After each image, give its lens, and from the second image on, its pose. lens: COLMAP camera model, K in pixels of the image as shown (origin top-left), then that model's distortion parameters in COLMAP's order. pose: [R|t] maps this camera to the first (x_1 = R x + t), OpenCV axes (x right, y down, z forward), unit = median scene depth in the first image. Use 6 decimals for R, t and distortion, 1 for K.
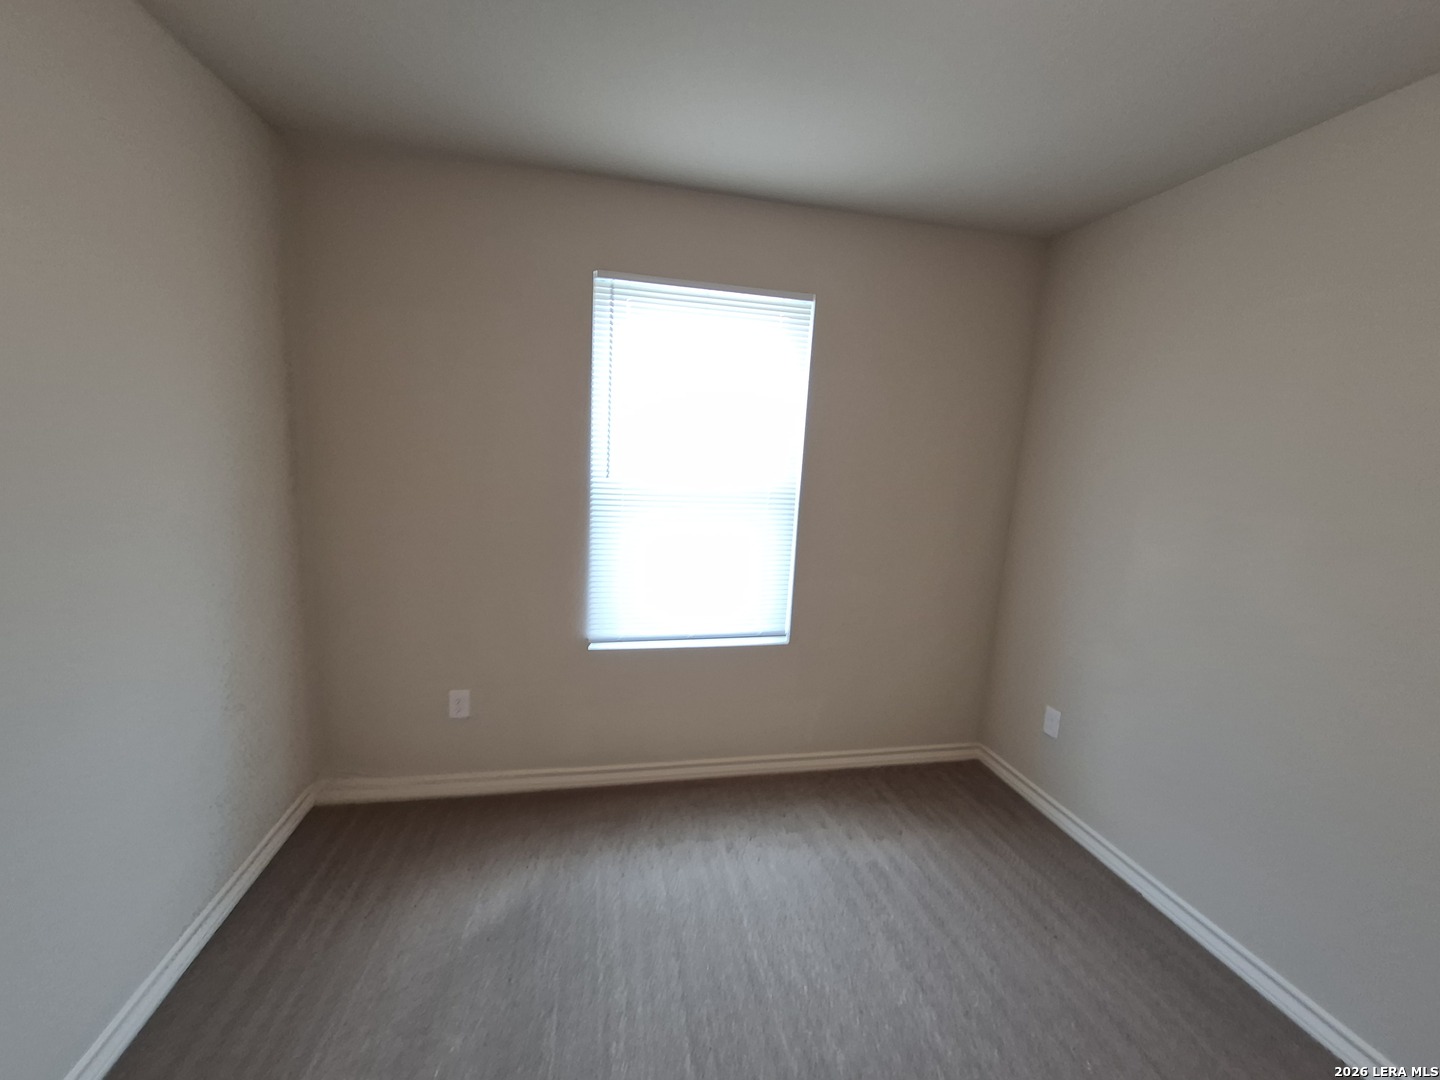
lens RADIAL K [[584.9, 0, 695.6], [0, 584.9, 563.2], [0, 0, 1]] dist [-0.000032, -0.000253]
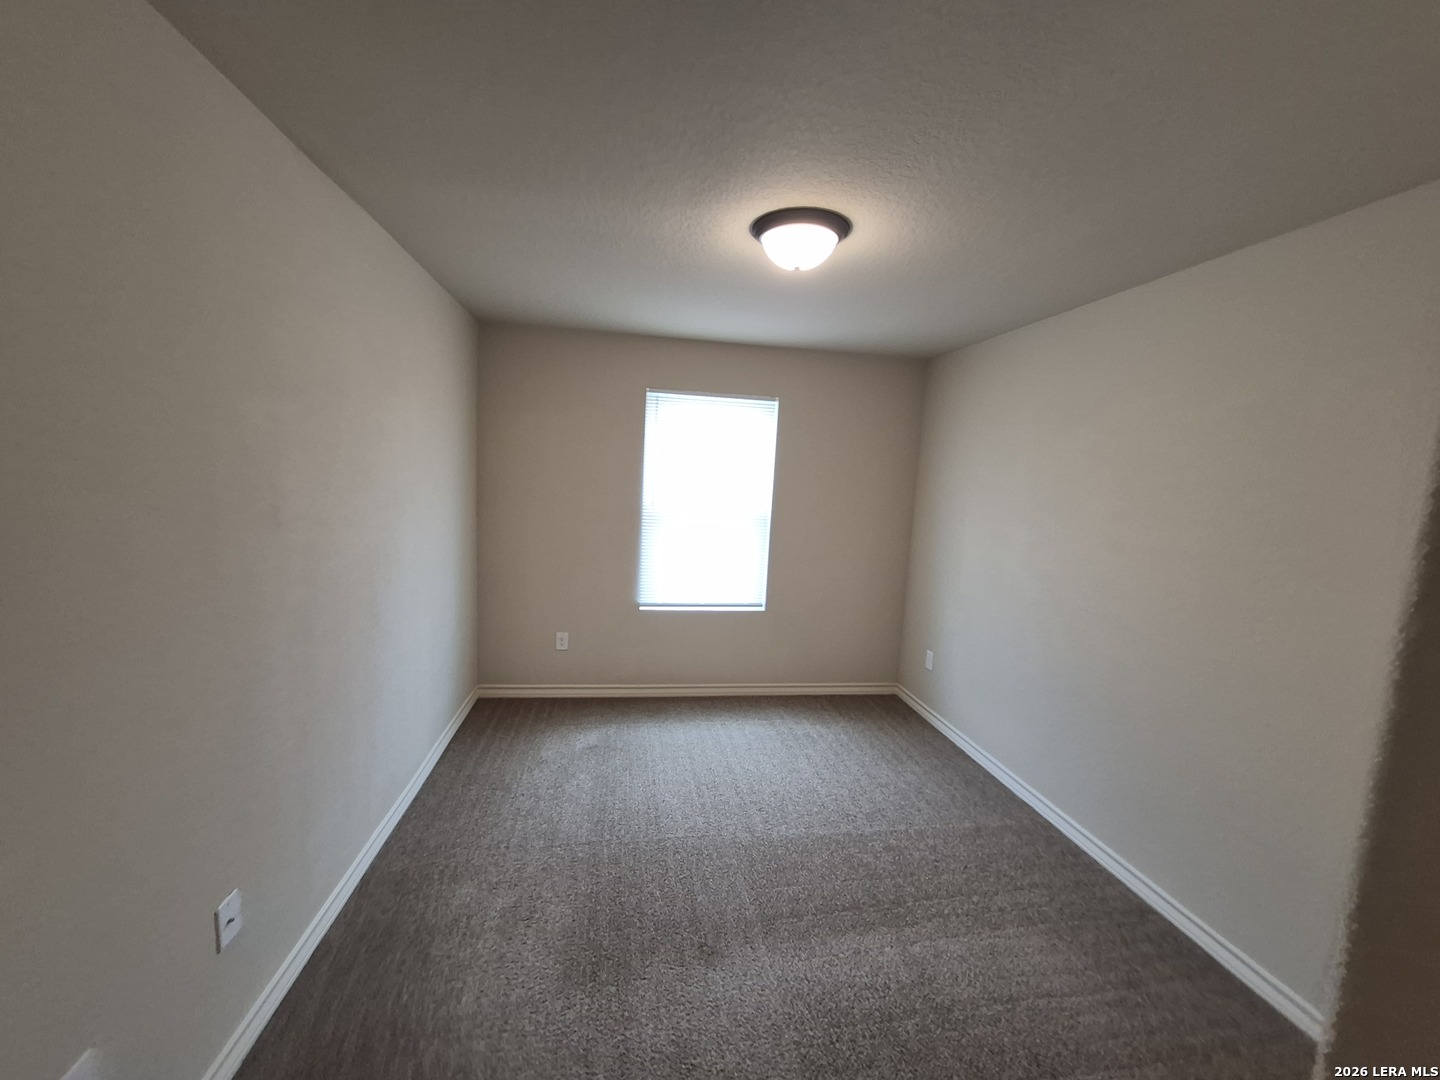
lens RADIAL K [[565.7, 0, 711.3], [0, 565.7, 544.0], [0, 0, 1]] dist [0.002169, -0.000242]
pose [[0.999798, 0.003926, -0.019706, 0.051397], [-0.005378, 0.997229, -0.074201, 0.082594], [0.019360, 0.074292, 0.997049, -0.619388]]
